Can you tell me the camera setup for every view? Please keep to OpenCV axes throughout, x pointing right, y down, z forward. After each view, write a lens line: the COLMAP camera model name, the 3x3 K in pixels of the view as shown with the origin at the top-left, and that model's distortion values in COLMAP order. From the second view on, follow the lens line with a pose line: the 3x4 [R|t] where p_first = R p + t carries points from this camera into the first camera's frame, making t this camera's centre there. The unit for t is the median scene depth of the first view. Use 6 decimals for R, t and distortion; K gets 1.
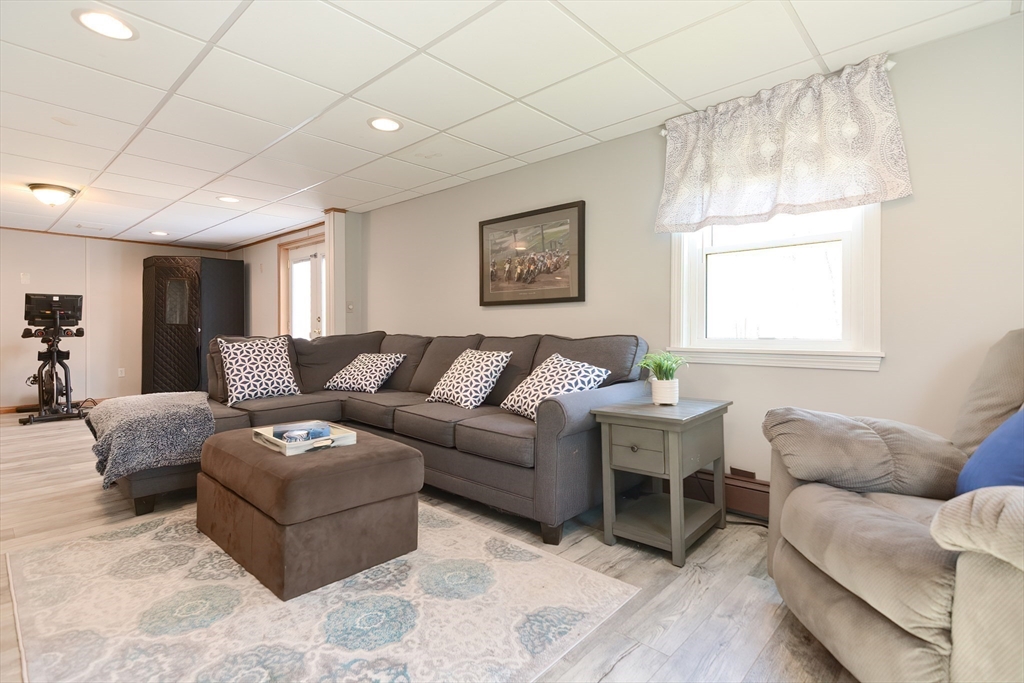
lens RADIAL K [[490.2, 0, 512.2], [0, 490.2, 350.6], [0, 0, 1]] dist [0.022886, -0.007664]
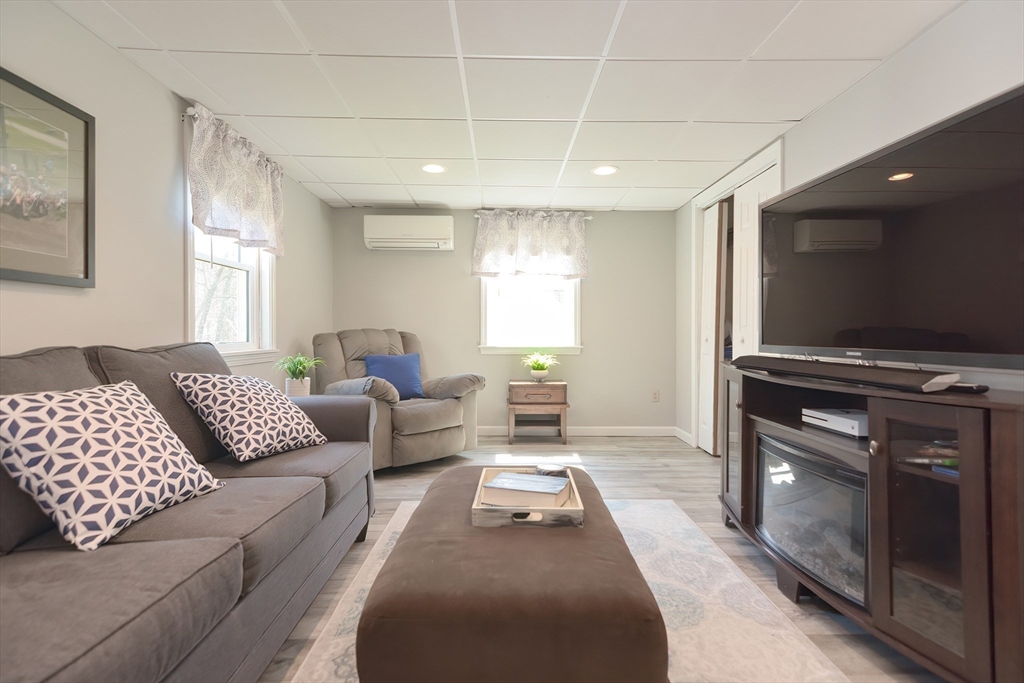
lens RADIAL K [[490.2, 0, 512.2], [0, 490.2, 350.6], [0, 0, 1]] dist [0.022886, -0.007664]
pose [[-0.693168, -0.030859, 0.720115, -0.629179], [0.030130, 0.996969, 0.071725, -0.051796], [-0.720146, 0.071414, -0.690137, 1.043885]]
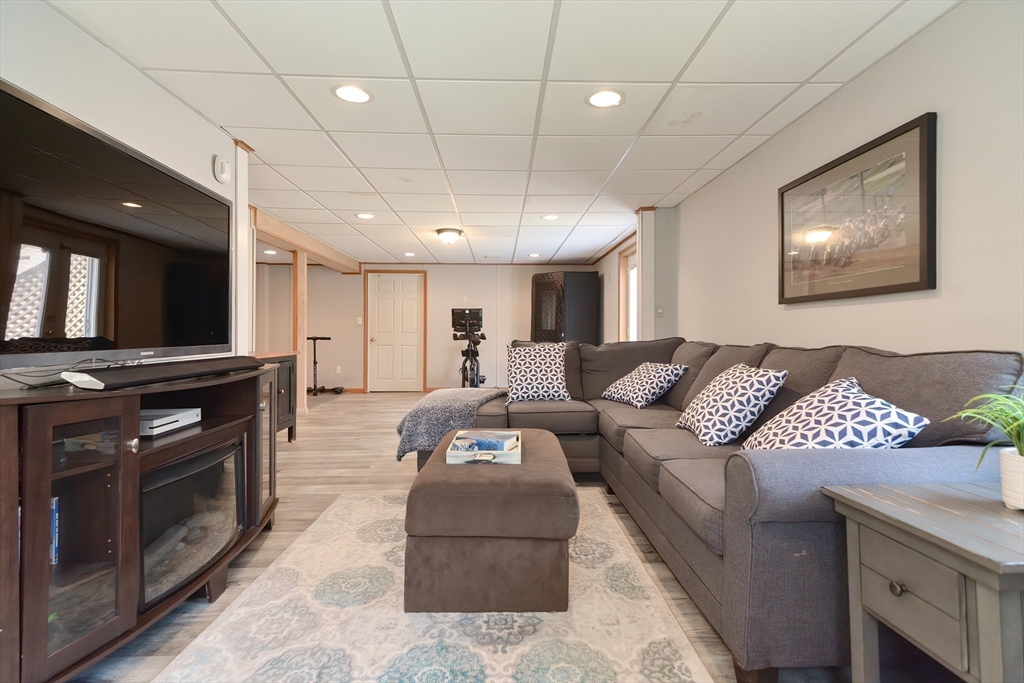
lens RADIAL K [[487.9, 0, 516.3], [0, 487.9, 345.9], [0, 0, 1]] dist [0.034015, -0.017447]
pose [[0.701400, 0.021319, -0.712449, 0.216748], [-0.035057, 0.999375, -0.004608, -0.015377], [0.711905, 0.028208, 0.701709, 0.256066]]
